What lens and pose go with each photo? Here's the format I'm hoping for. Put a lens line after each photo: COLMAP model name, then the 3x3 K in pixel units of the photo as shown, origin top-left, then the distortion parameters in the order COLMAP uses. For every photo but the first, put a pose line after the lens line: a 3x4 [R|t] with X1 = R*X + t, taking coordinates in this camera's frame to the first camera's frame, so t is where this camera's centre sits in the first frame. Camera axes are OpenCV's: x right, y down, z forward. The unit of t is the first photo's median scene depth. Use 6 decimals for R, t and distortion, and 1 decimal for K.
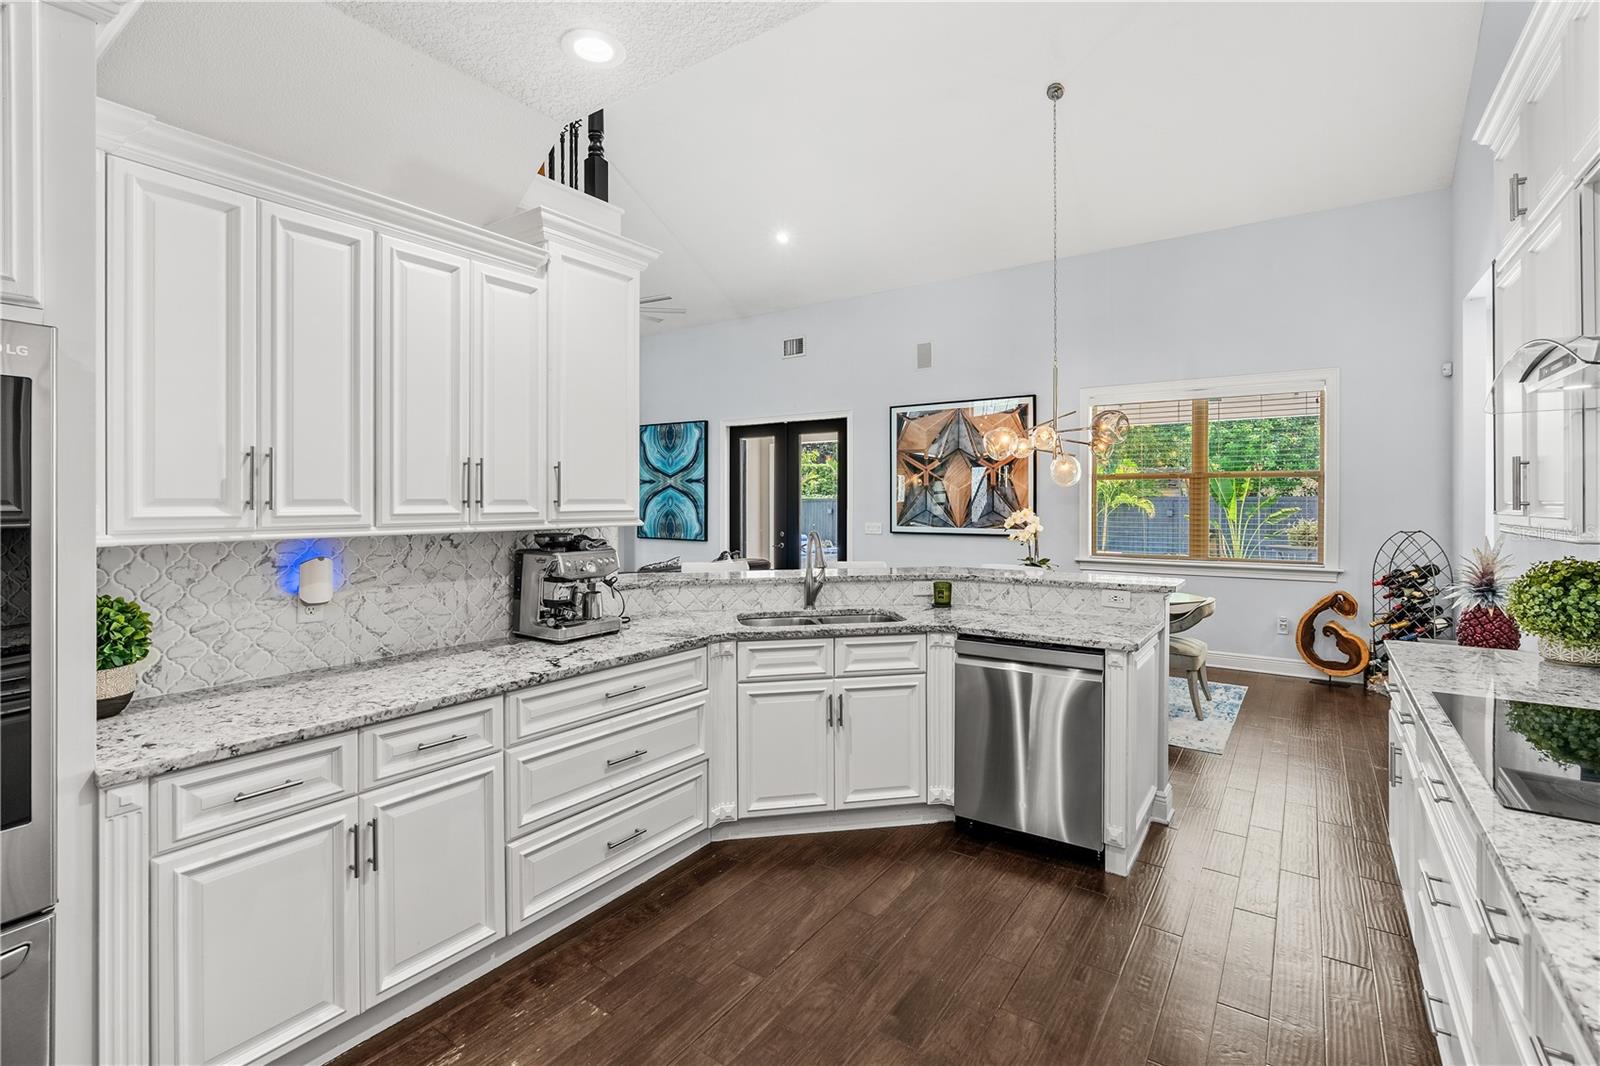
lens RADIAL K [[725.5, 0, 816.1], [0, 725.5, 504.4], [0, 0, 1]] dist [-0.005430, 0.000658]
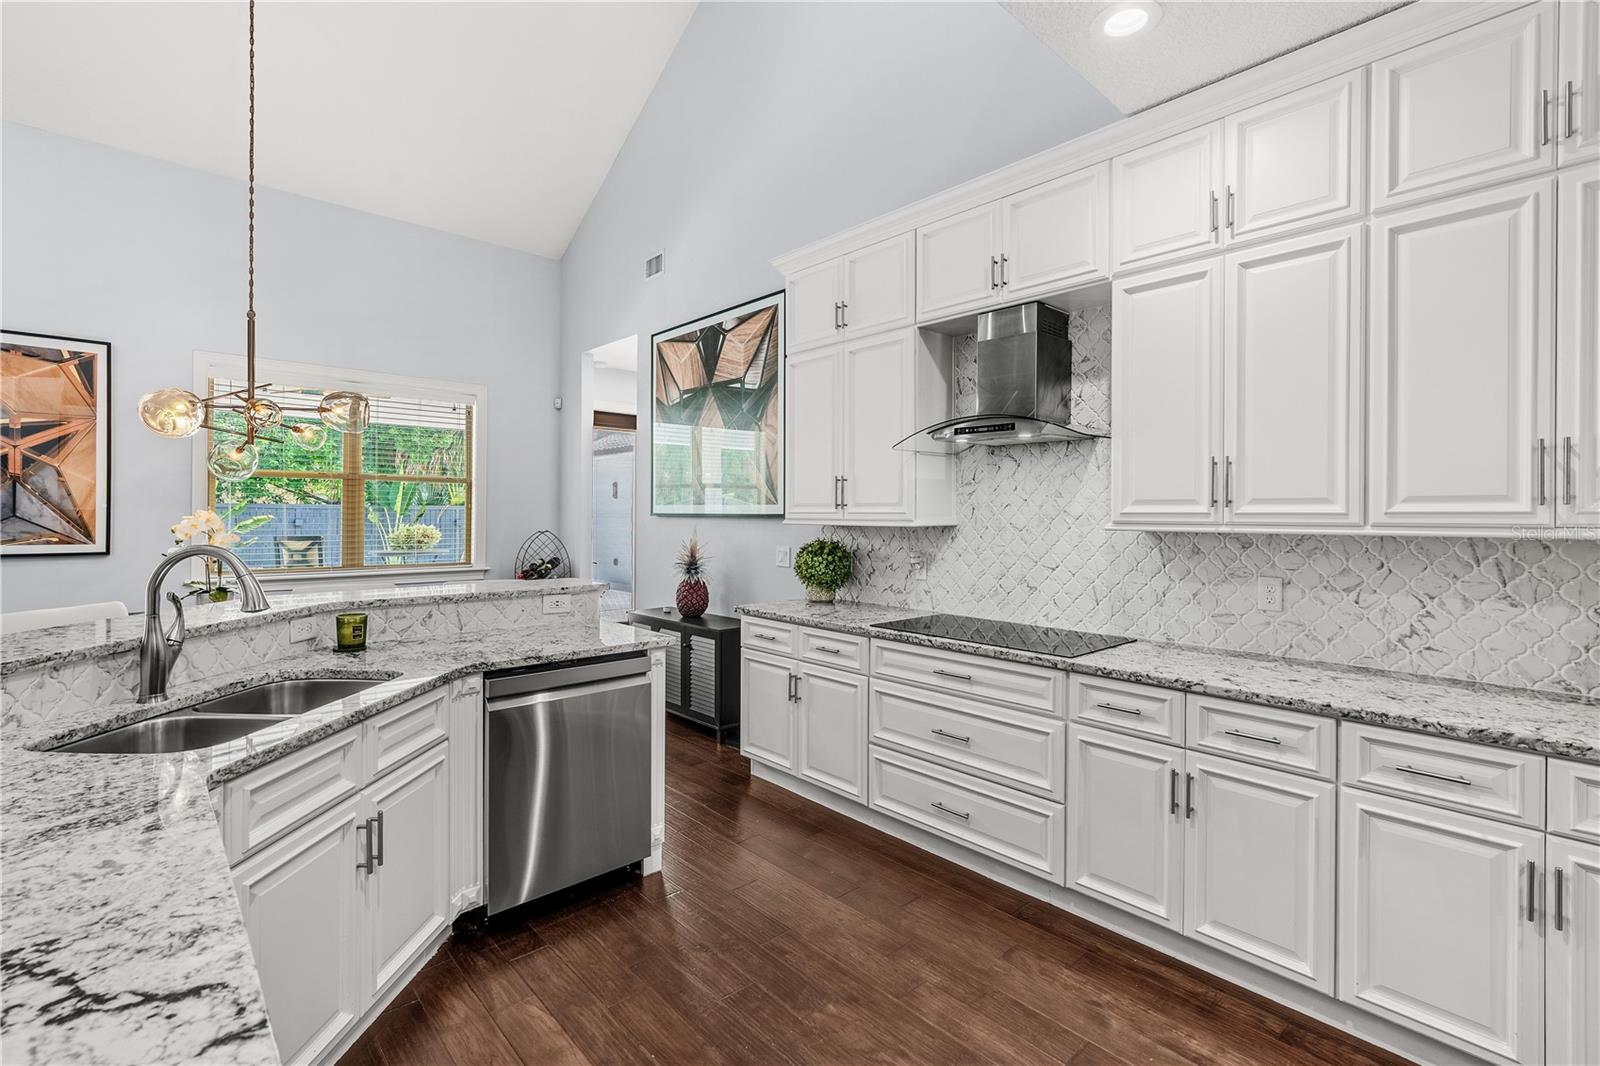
lens RADIAL K [[725.5, 0, 801.5], [0, 725.5, 521.9], [0, 0, 1]] dist [-0.005430, 0.000658]
pose [[0.234296, -0.005368, 0.972151, -0.385800], [-0.000942, 0.999983, 0.005749, 0.017669], [-0.972165, -0.002263, 0.234287, 0.443443]]
